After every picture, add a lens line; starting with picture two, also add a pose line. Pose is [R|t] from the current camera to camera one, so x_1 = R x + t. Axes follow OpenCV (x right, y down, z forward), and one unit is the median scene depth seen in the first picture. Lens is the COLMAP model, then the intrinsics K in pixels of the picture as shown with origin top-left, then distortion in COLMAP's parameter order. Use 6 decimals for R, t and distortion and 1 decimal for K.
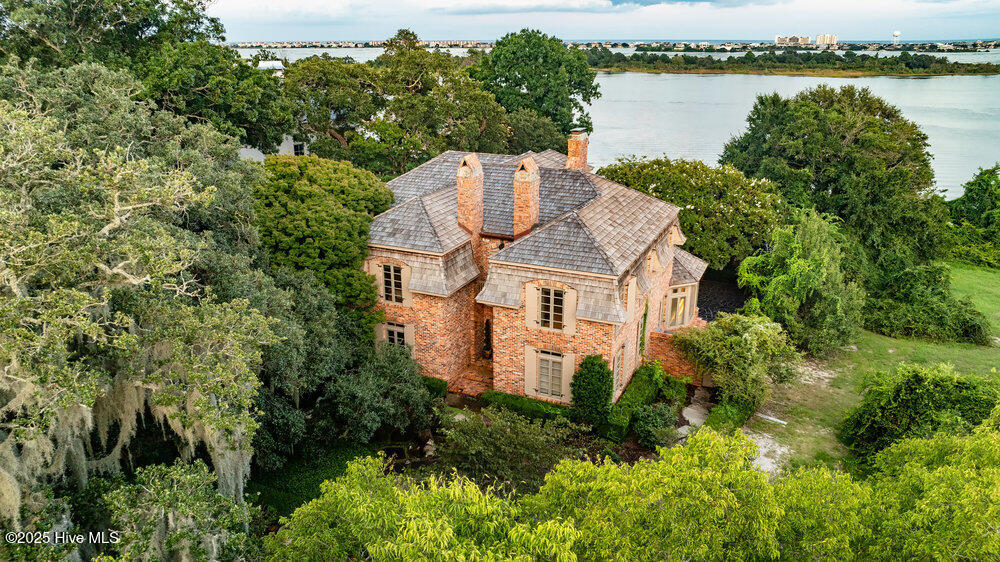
lens RADIAL K [[677.8, 0, 500.0], [0, 677.8, 281.0], [0, 0, 1]] dist [-0.030264, 0.039612]
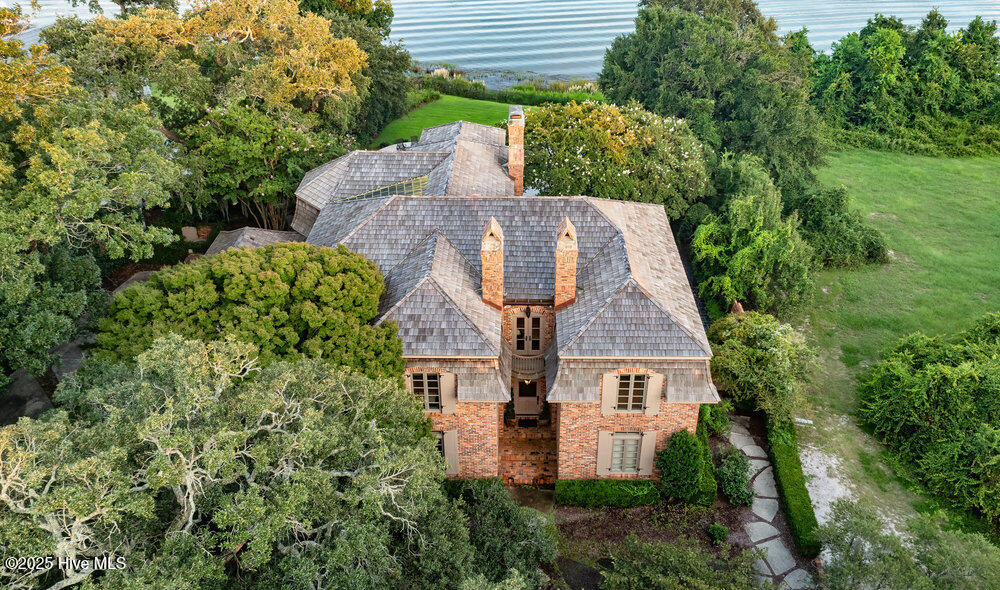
lens RADIAL K [[786.5, 0, 502.5], [0, 786.5, 262.0], [0, 0, 1]] dist [-0.010889, -0.007261]
pose [[0.915389, -0.202187, 0.348115, -0.380007], [0.131434, 0.967443, 0.216284, -0.348486], [-0.380511, -0.152230, 0.912161, 0.114040]]
